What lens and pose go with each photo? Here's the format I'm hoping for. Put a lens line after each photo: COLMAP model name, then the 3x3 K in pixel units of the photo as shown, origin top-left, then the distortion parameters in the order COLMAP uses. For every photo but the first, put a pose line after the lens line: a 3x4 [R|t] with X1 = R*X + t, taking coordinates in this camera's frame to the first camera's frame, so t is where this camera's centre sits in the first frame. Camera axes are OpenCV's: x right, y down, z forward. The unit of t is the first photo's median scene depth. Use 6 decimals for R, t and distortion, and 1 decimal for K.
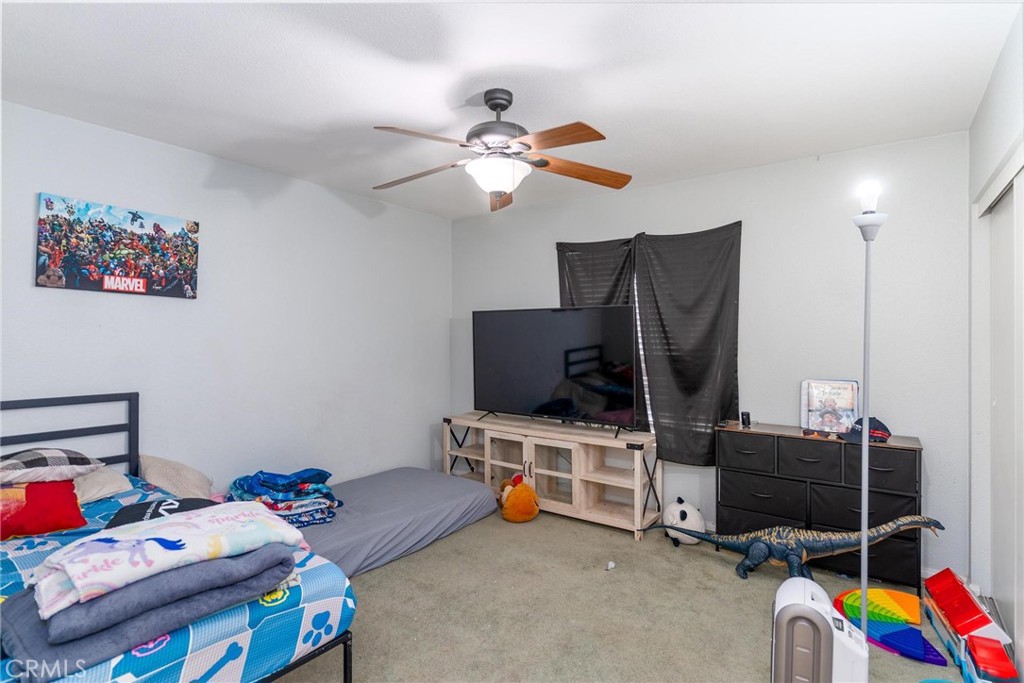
lens RADIAL K [[519.1, 0, 512.8], [0, 519.1, 339.3], [0, 0, 1]] dist [0.001350, 0.000349]
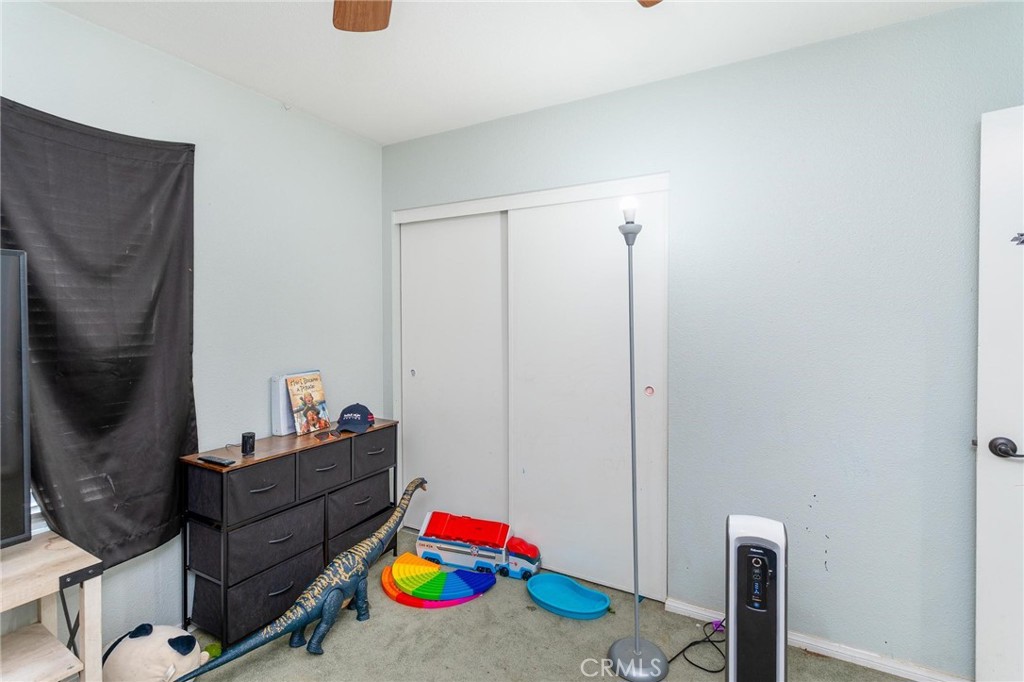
lens RADIAL K [[484.6, 0, 513.0], [0, 484.6, 330.0], [0, 0, 1]] dist [-0.007381, 0.000074]
pose [[-0.120761, -0.023078, 0.992413, -0.238189], [0.009133, 0.999662, 0.024358, -0.009571], [-0.992640, 0.012005, -0.120509, 0.755865]]
